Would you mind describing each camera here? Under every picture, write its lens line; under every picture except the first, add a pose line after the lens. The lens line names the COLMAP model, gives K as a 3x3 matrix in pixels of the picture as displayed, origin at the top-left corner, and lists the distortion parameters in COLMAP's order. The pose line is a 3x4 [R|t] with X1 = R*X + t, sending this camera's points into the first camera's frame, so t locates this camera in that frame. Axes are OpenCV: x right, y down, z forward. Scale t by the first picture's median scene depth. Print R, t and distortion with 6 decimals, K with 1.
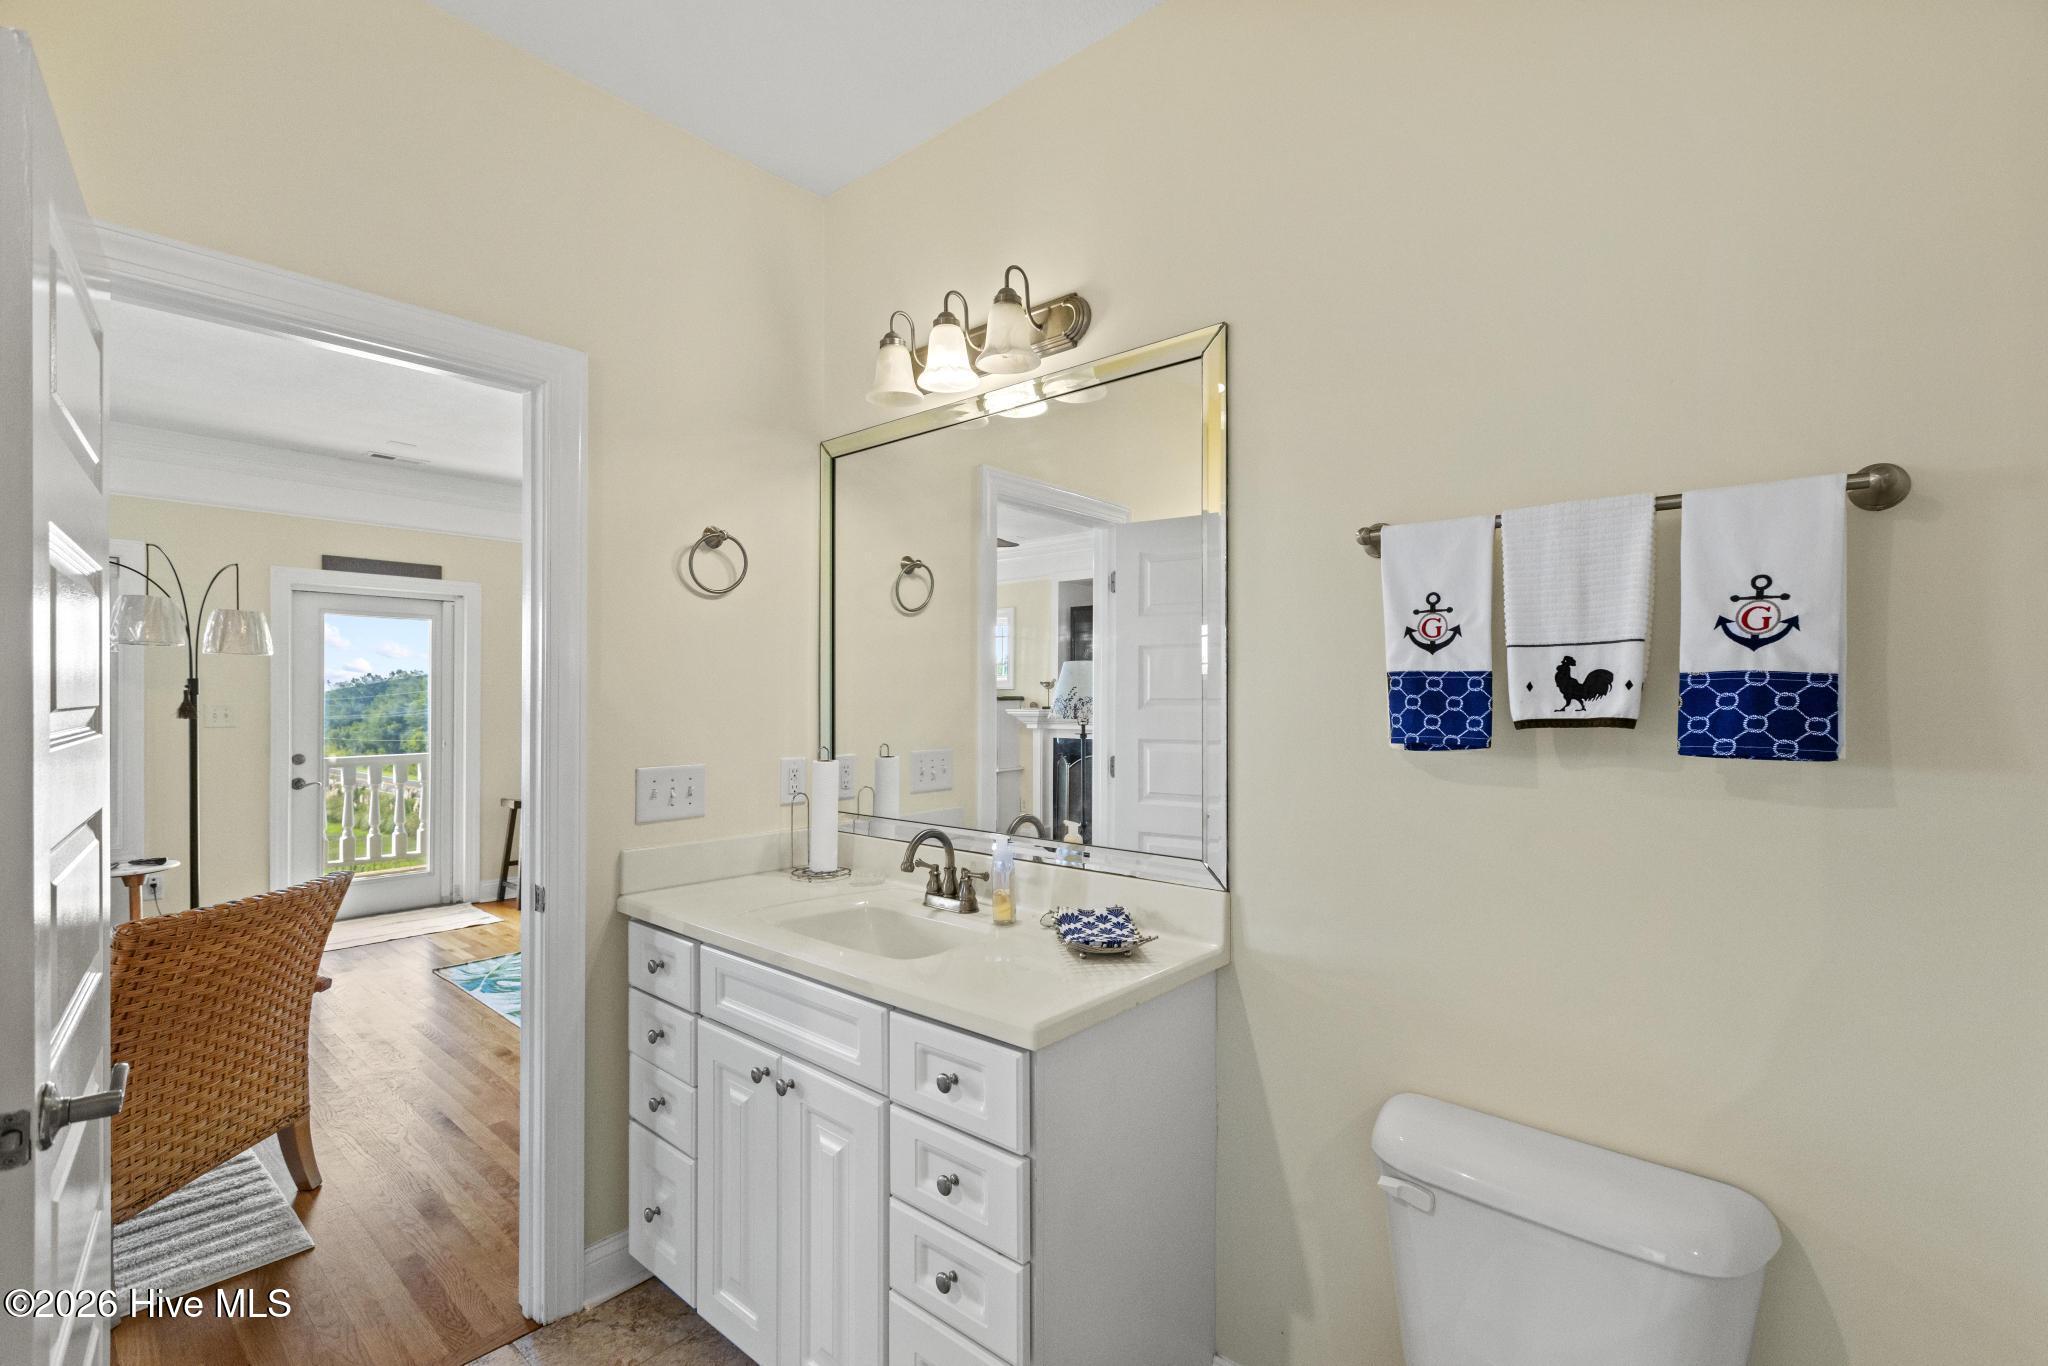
lens RADIAL K [[924.9, 0, 1023.5], [0, 924.9, 689.3], [0, 0, 1]] dist [0.002727, 0.000149]
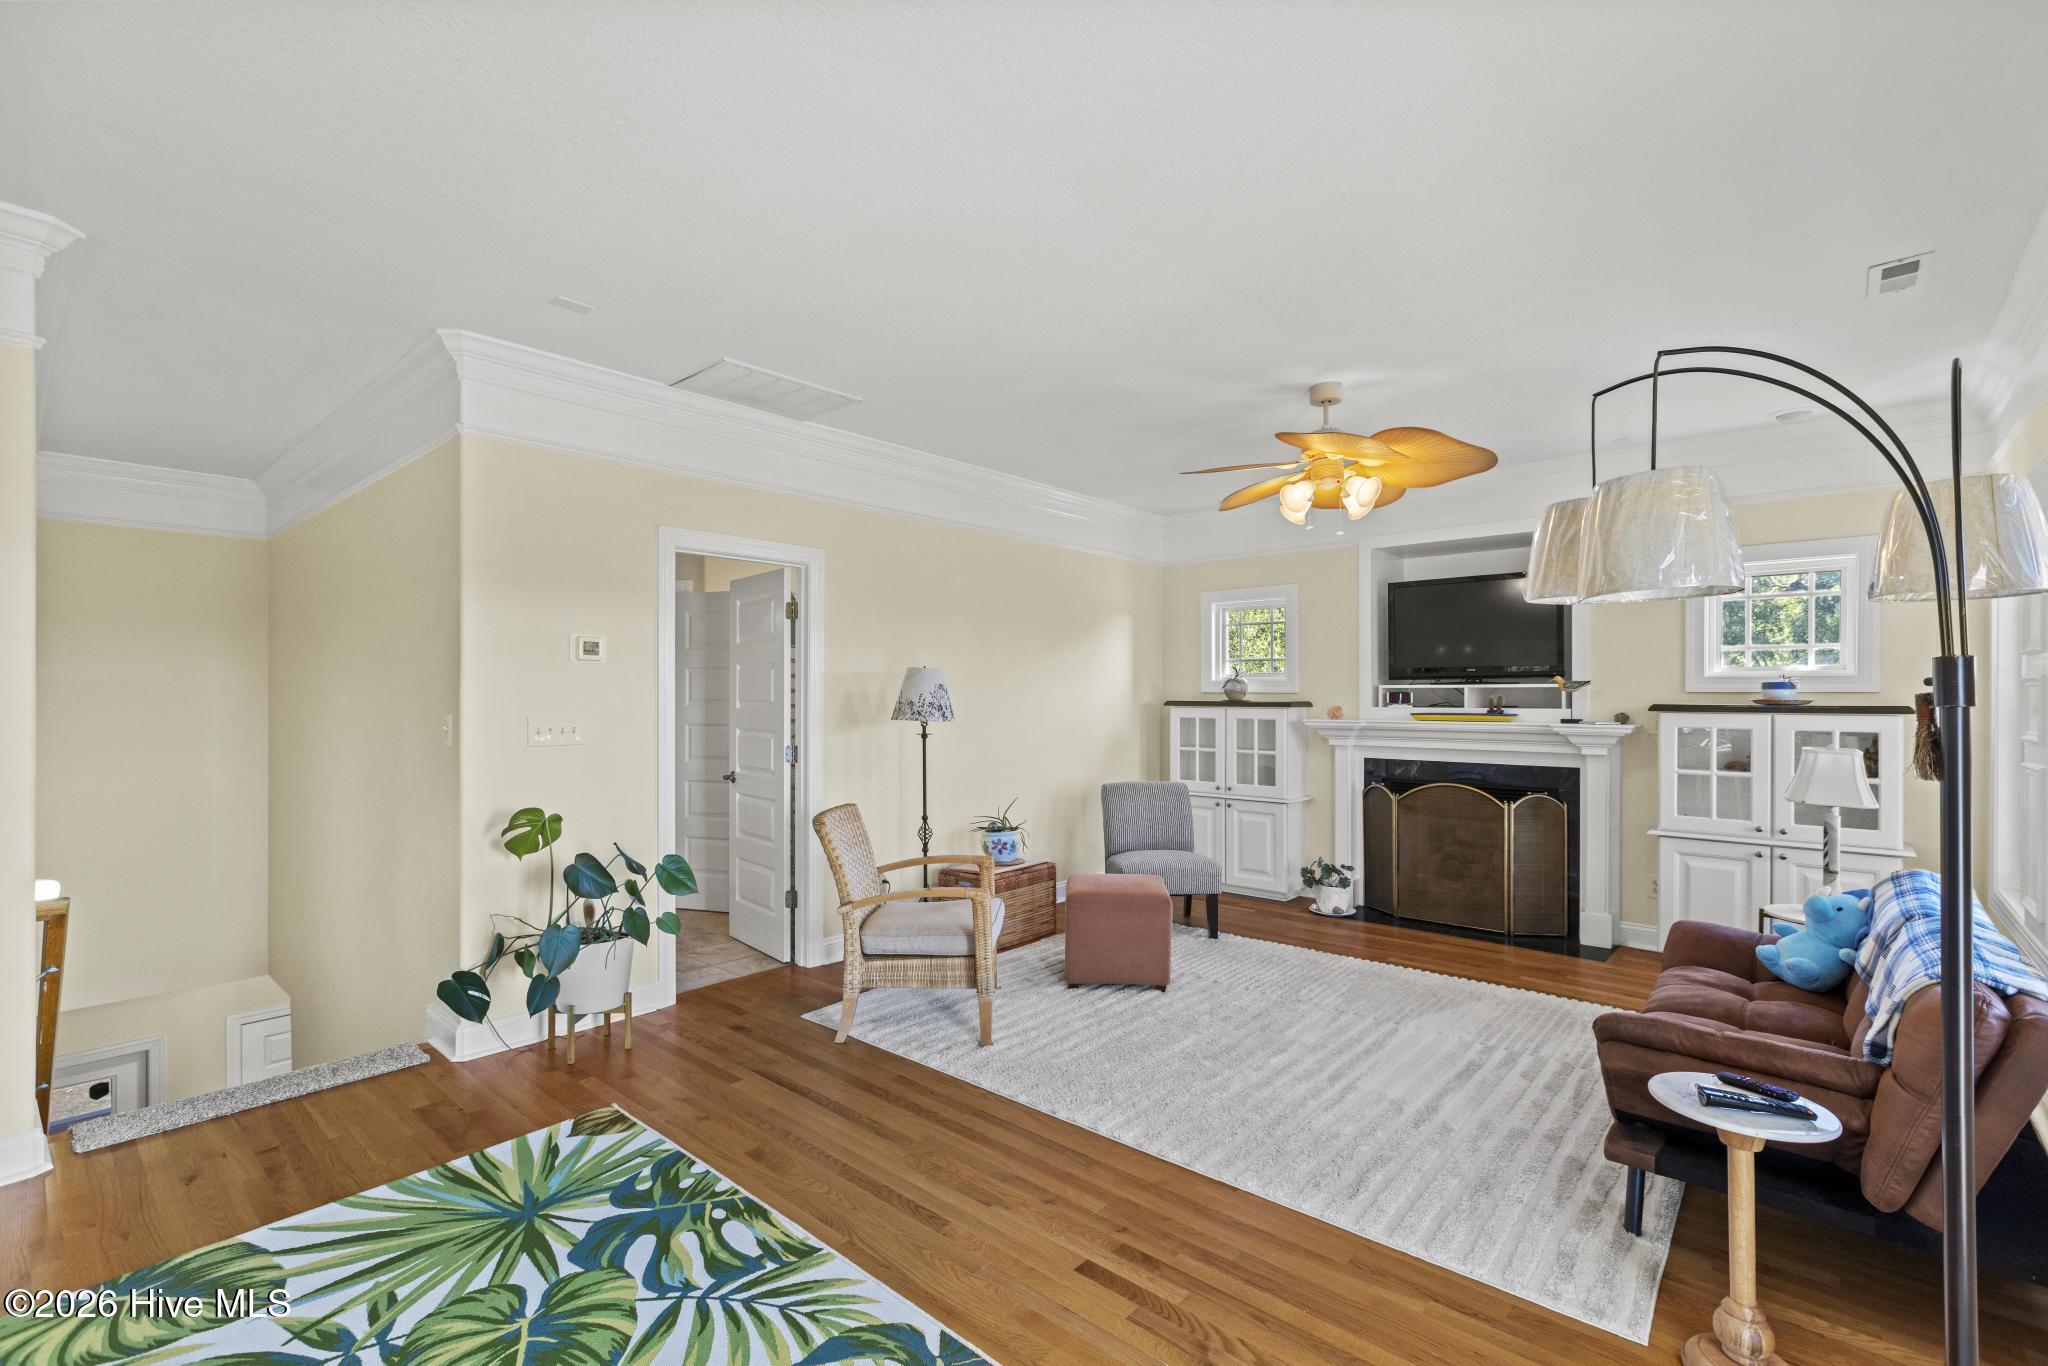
lens RADIAL K [[924.9, 0, 1024.3], [0, 924.9, 685.0], [0, 0, 1]] dist [0.002727, 0.000149]
pose [[-0.999987, -0.000364, 0.005018, -0.582531], [-0.000387, 0.999990, -0.004546, -0.000154], [-0.005017, -0.004548, -0.999977, 1.338303]]
